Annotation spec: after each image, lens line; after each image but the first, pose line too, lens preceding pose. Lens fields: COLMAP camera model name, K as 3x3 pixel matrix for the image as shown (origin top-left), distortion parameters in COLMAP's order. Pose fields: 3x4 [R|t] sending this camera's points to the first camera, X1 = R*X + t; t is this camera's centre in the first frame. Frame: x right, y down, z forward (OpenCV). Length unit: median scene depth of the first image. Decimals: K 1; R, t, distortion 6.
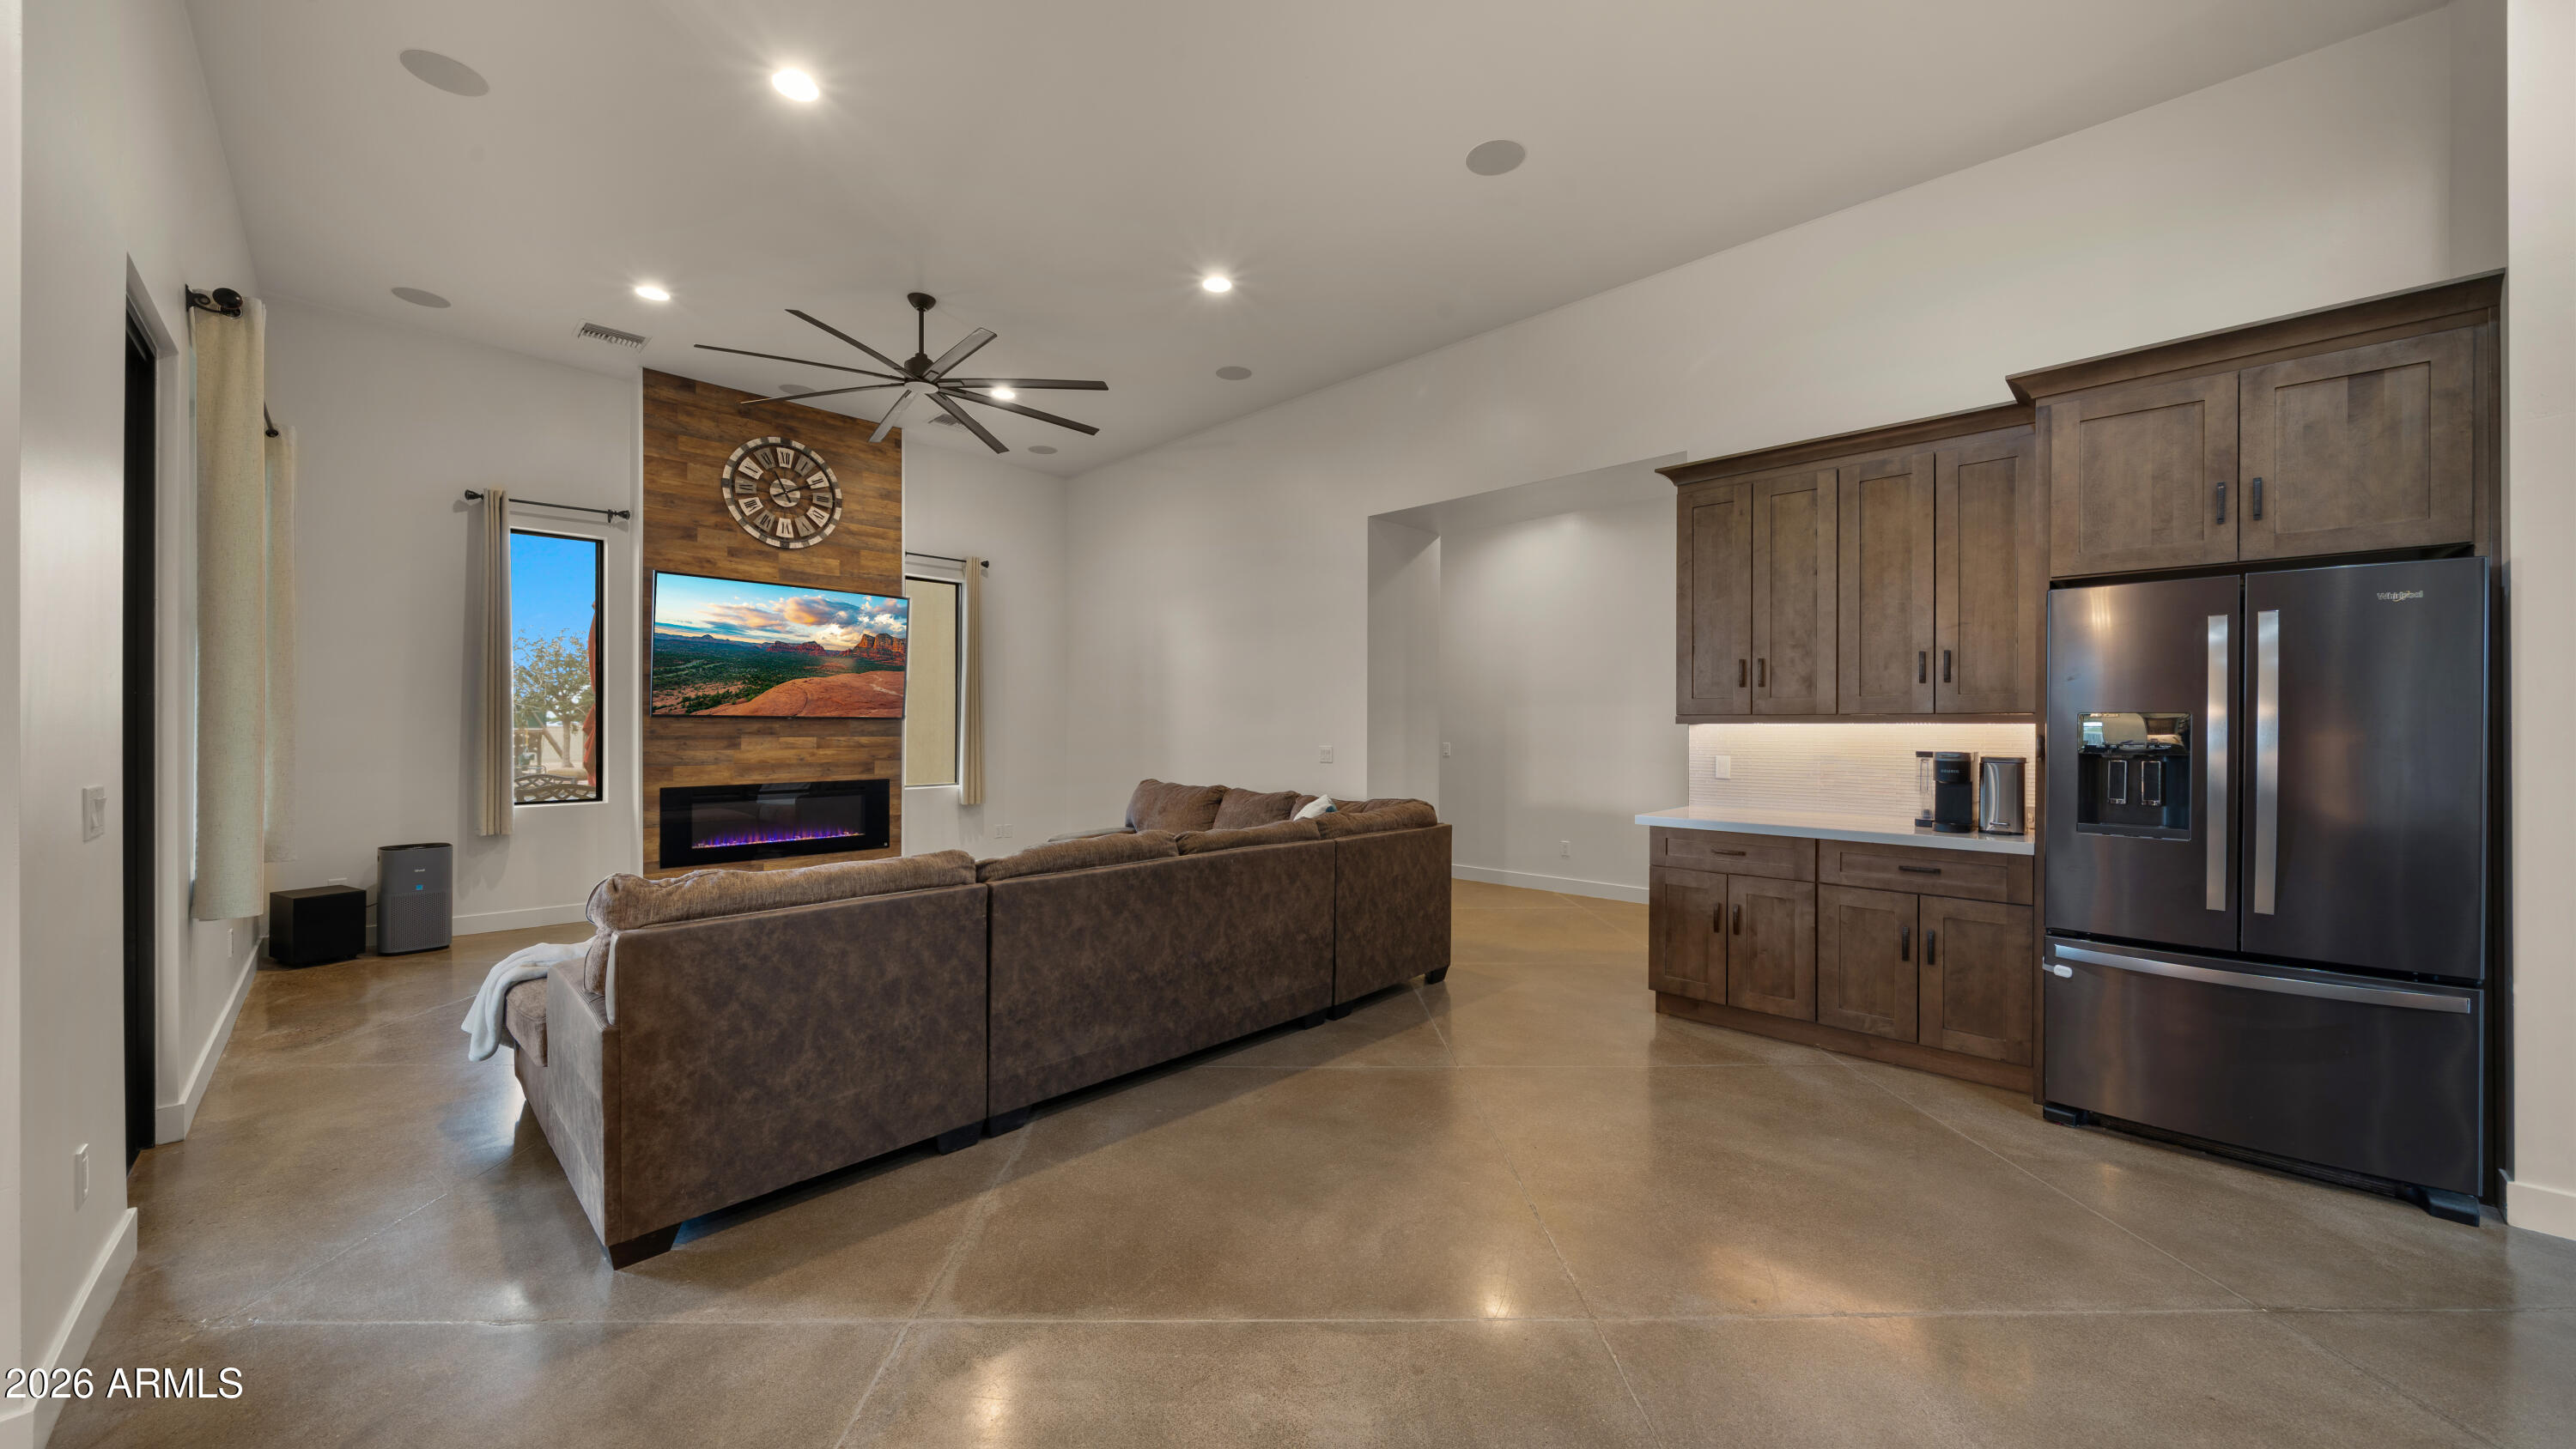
lens RADIAL K [[912.2, 0, 1288.0], [0, 912.2, 724.5], [0, 0, 1]] dist [-0.002516, -0.000129]
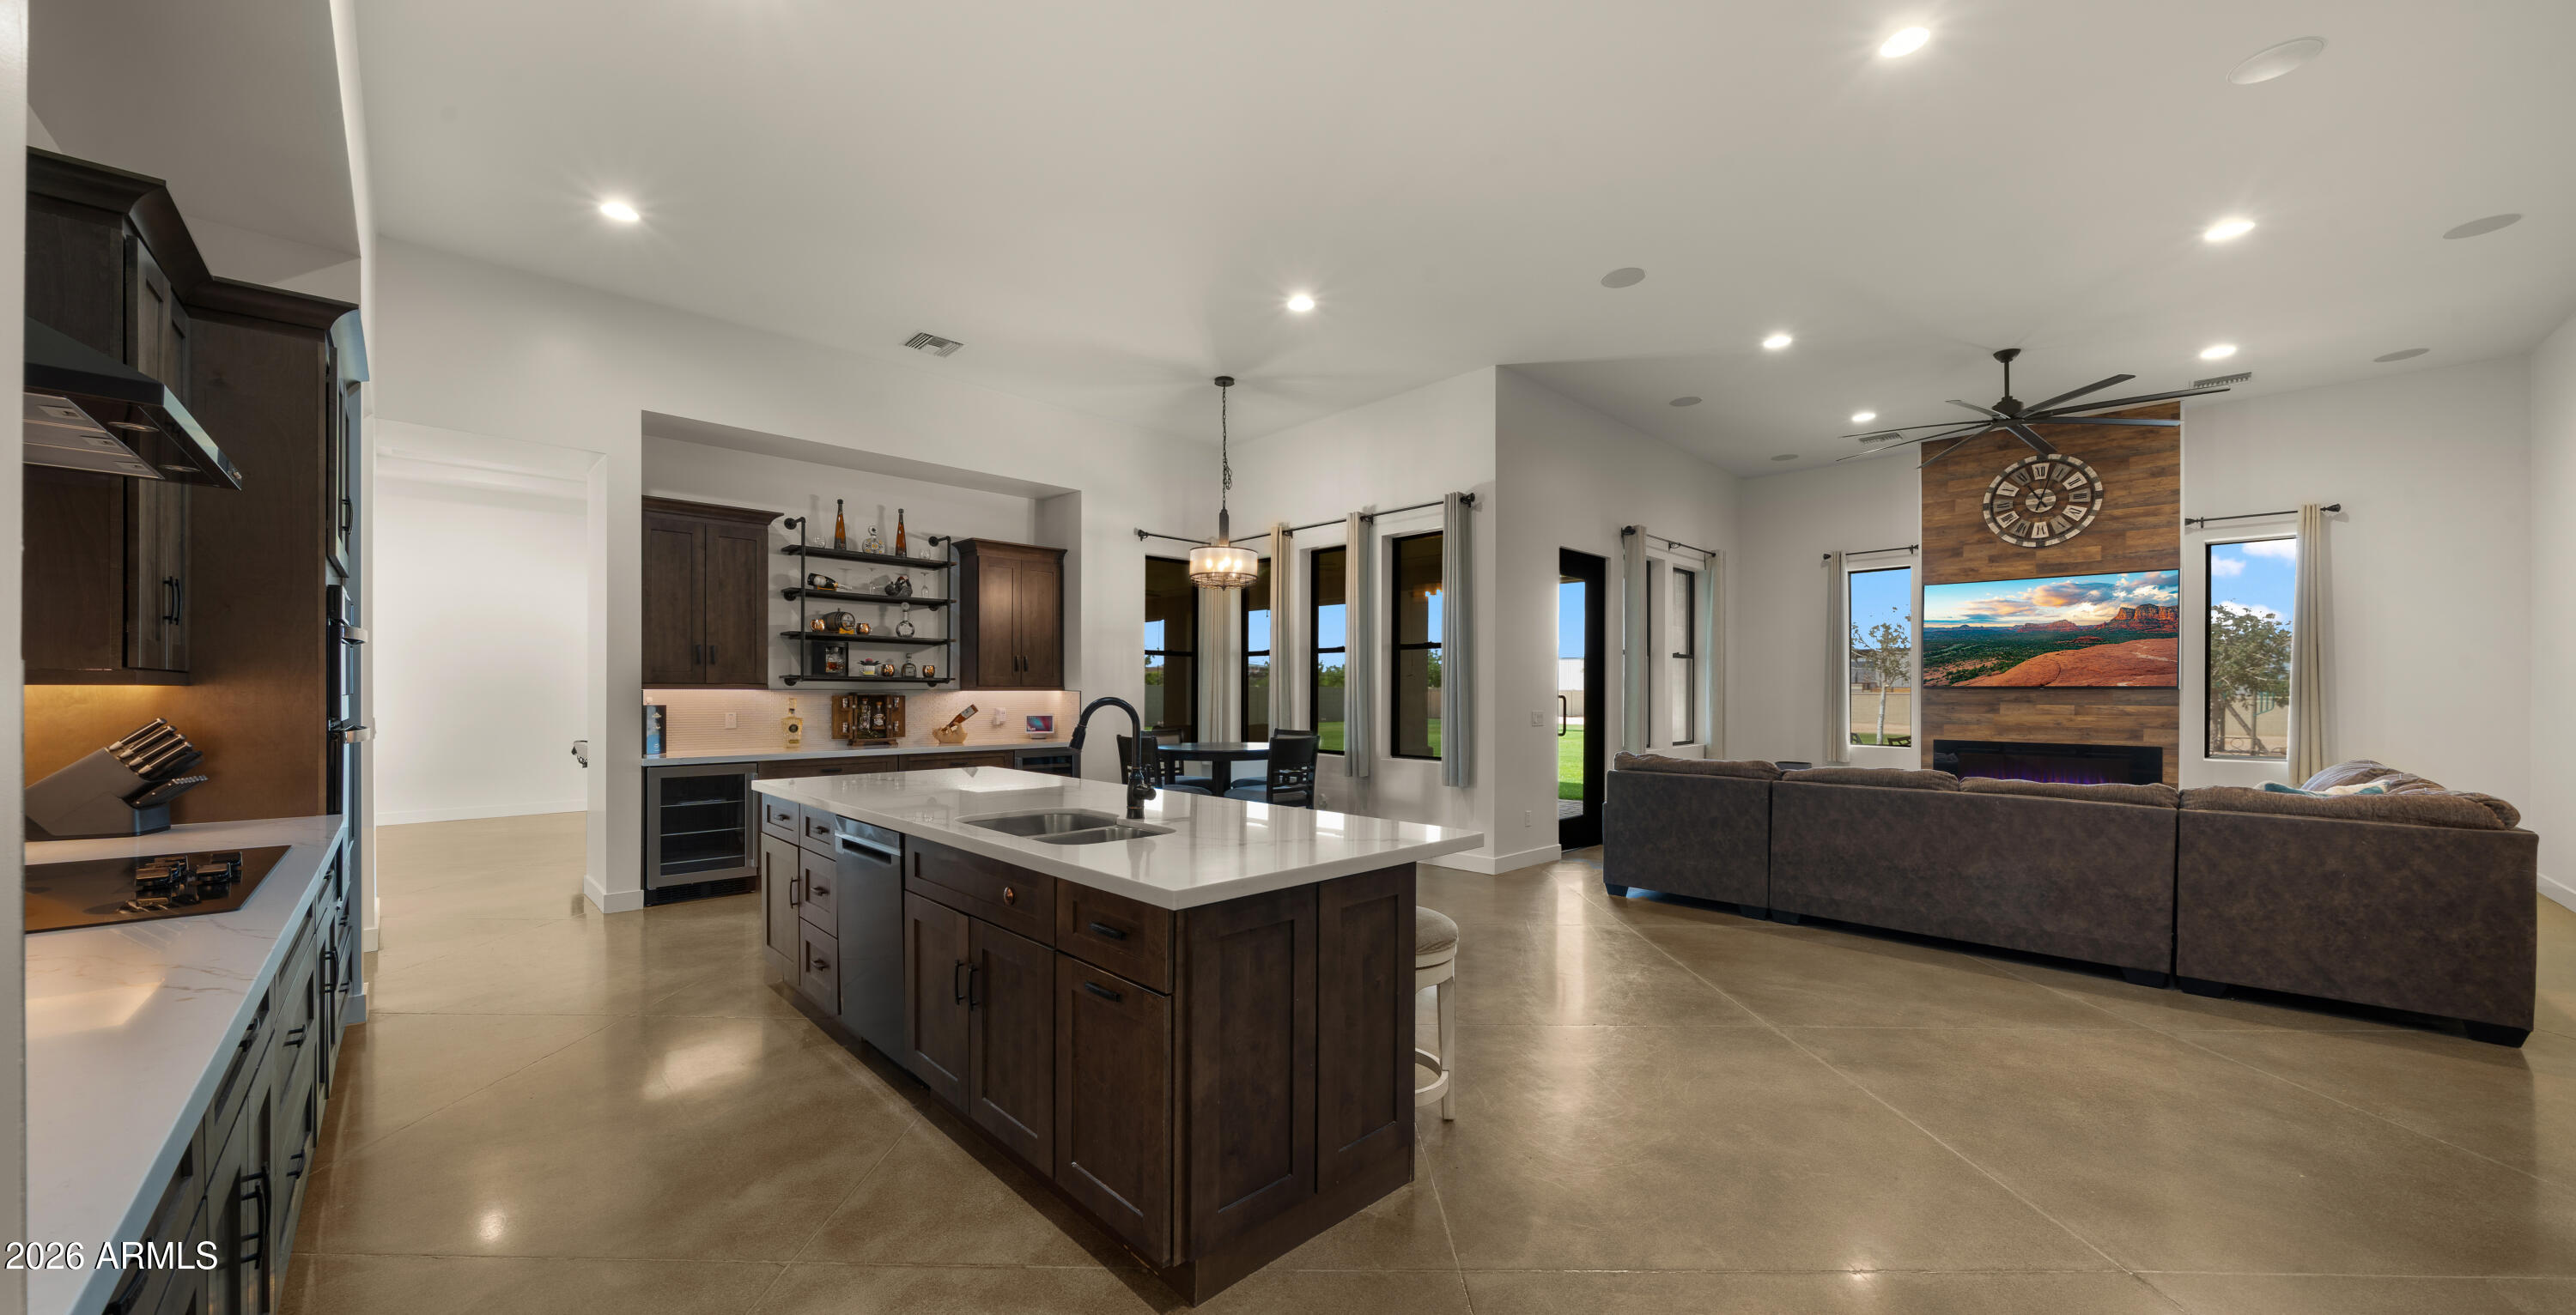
lens RADIAL K [[881.6, 0, 1282.4], [0, 881.6, 692.4], [0, 0, 1]] dist [0.000014, 0.000001]
pose [[-0.013972, -0.001567, -0.999901, 0.641843], [-0.001129, 0.999998, -0.001552, 0.000889], [0.999902, 0.001108, -0.013974, 0.021274]]
